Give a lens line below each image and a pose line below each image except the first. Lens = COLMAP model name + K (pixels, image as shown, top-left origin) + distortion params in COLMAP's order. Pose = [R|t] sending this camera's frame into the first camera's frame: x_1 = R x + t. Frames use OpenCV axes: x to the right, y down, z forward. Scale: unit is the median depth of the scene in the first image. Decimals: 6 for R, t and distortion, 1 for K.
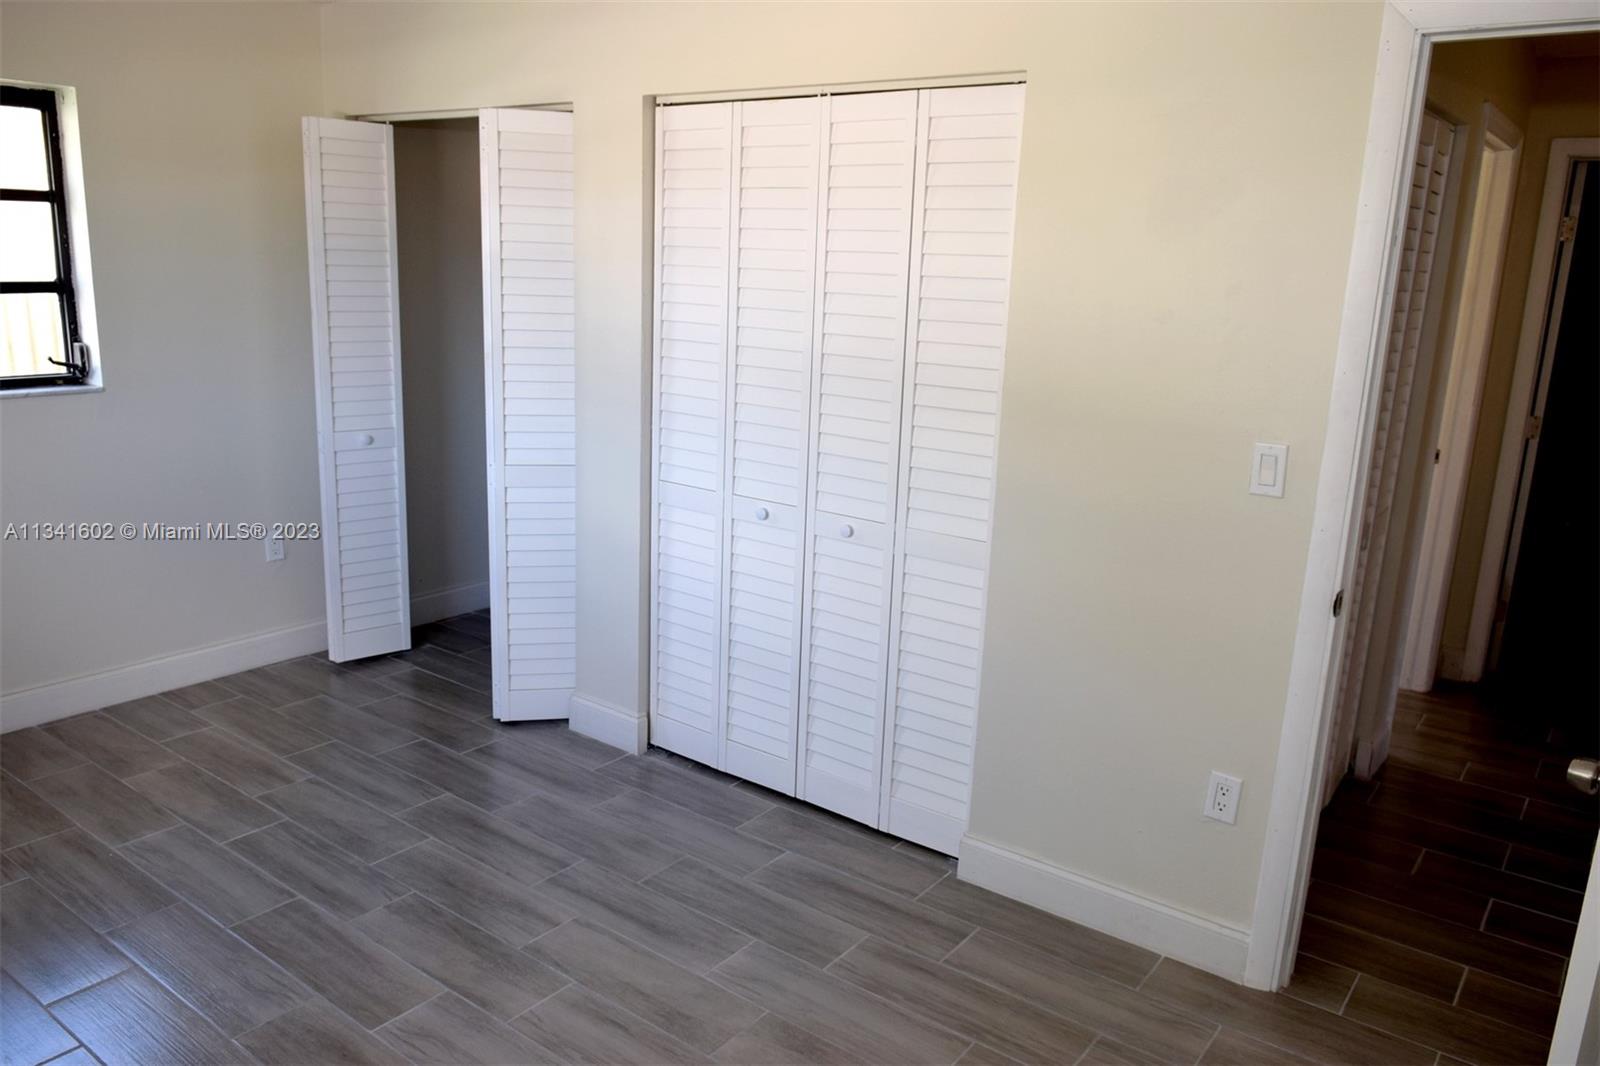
lens RADIAL K [[1189.6, 0, 787.5], [0, 1189.6, 529.1], [0, 0, 1]] dist [0.008127, 0.002159]
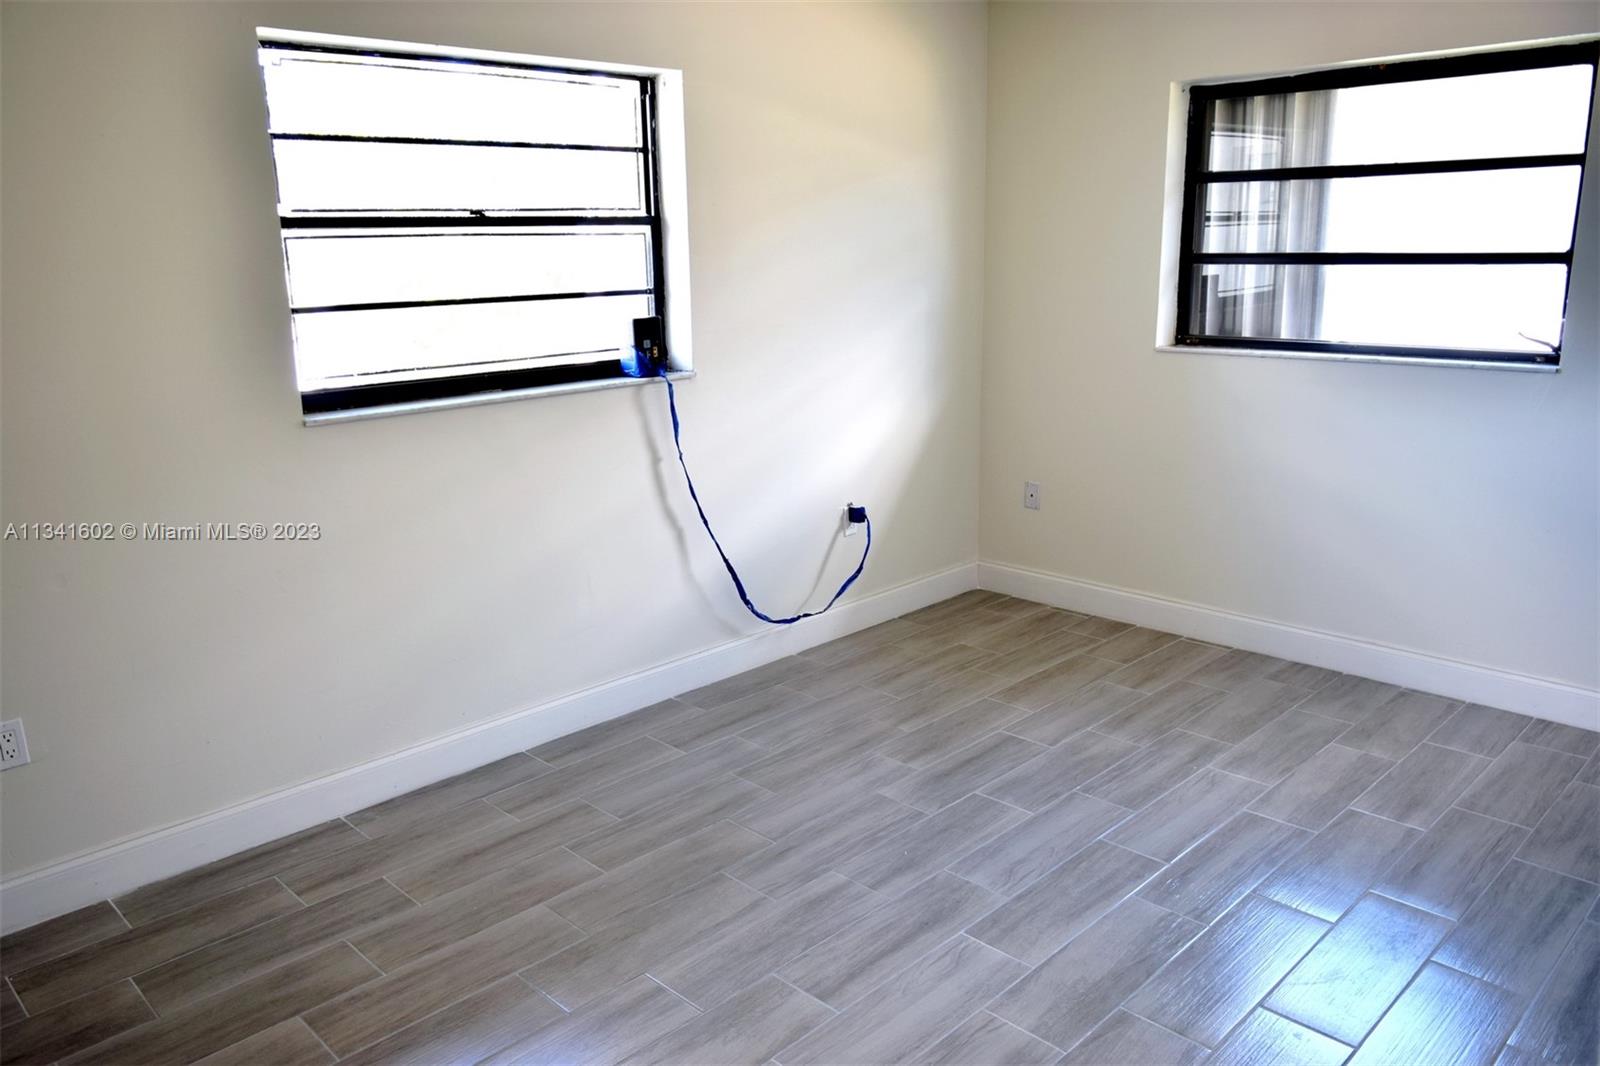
lens RADIAL K [[1189.6, 0, 788.5], [0, 1189.6, 538.6], [0, 0, 1]] dist [0.008127, 0.002159]
pose [[-0.138373, 0.213824, -0.967022, 0.467552], [-0.203832, 0.949363, 0.239086, -0.107400], [0.969178, 0.230193, -0.087782, 0.619572]]
